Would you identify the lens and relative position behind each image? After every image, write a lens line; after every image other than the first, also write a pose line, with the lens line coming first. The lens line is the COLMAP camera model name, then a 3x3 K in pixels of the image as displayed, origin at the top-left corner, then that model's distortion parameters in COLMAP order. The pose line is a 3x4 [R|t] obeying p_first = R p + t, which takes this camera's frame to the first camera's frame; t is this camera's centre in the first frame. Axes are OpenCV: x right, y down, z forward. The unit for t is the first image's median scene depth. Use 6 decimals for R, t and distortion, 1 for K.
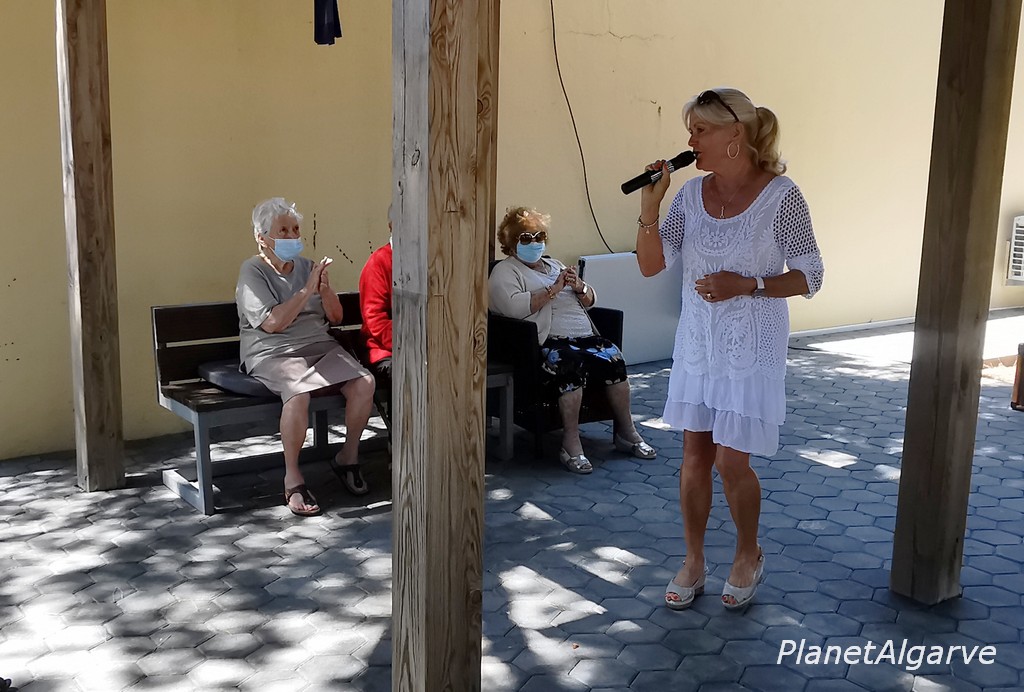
lens RADIAL K [[1140.4, 0, 476.2], [0, 1140.4, 391.7], [0, 0, 1]] dist [0.065840, -0.246618]
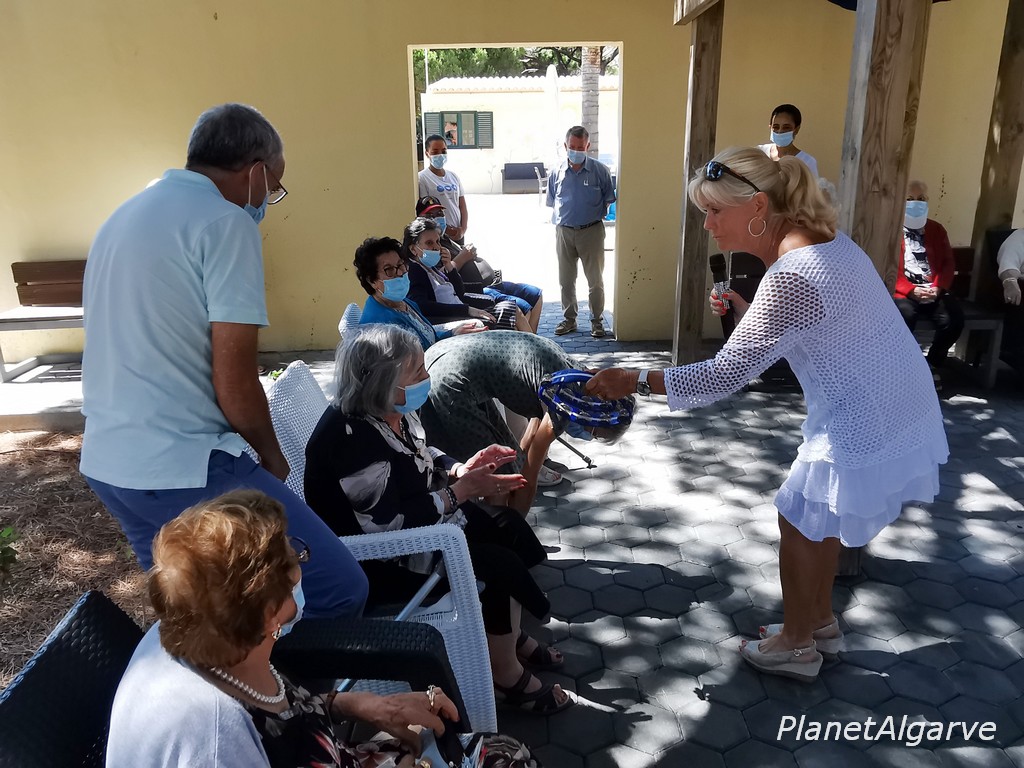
lens RADIAL K [[815.9, 0, 512.3], [0, 815.9, 381.3], [0, 0, 1]] dist [-0.018569, 0.028193]
pose [[0.817930, 0.146829, -0.556266, 0.126129], [-0.100518, 0.988484, 0.113114, 0.004354], [0.566469, -0.036605, 0.823270, -0.063017]]
